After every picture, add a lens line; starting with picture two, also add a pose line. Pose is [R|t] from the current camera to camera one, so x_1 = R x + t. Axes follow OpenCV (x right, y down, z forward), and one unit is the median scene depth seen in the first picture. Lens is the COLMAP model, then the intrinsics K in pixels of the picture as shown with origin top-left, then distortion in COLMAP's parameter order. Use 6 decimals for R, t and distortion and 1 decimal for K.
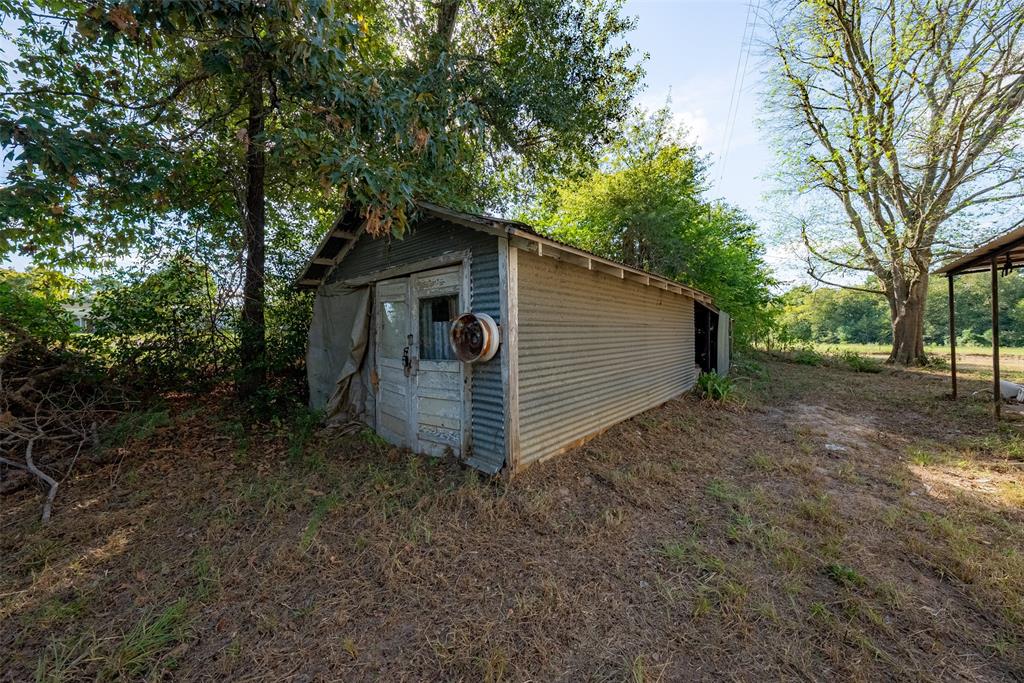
lens RADIAL K [[353.1, 0, 509.3], [0, 353.1, 338.6], [0, 0, 1]] dist [-0.001212, 0.000438]
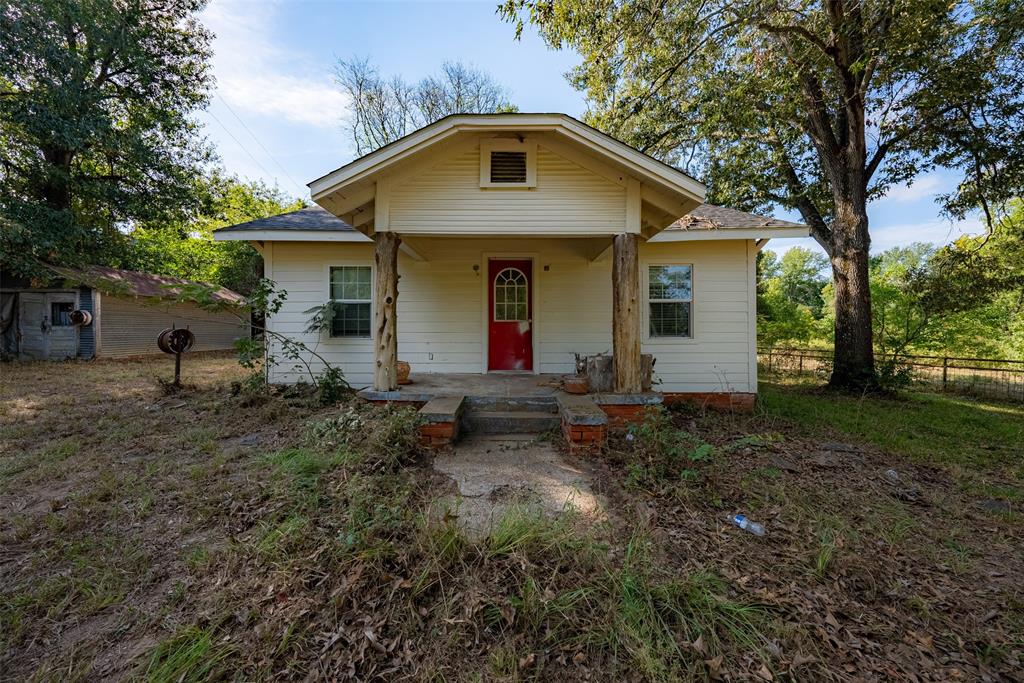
lens RADIAL K [[353.1, 0, 514.0], [0, 353.1, 340.1], [0, 0, 1]] dist [-0.001212, 0.000438]
pose [[0.772093, 0.011882, 0.635399, 0.789860], [-0.018112, 0.999830, 0.003312, 0.102699], [-0.635252, -0.014066, 0.772177, -3.457529]]
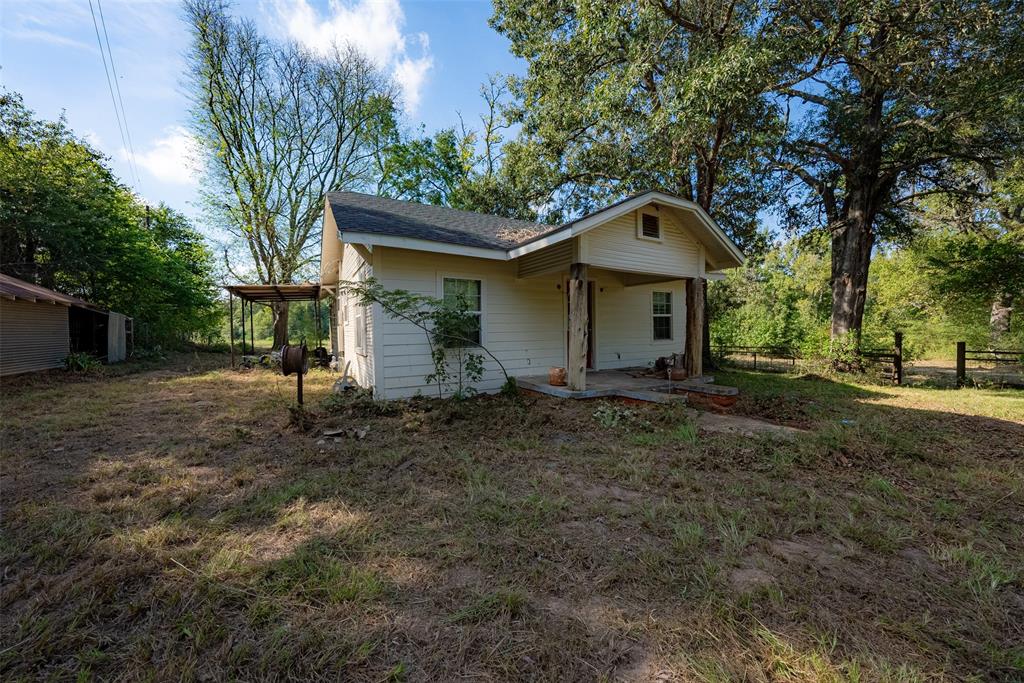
lens RADIAL K [[353.1, 0, 507.2], [0, 353.1, 337.9], [0, 0, 1]] dist [-0.001212, 0.000438]
pose [[0.355895, -0.001770, 0.934524, -0.334069], [-0.003087, 0.999991, 0.003070, 0.056302], [-0.934521, -0.003977, 0.355886, -2.454727]]
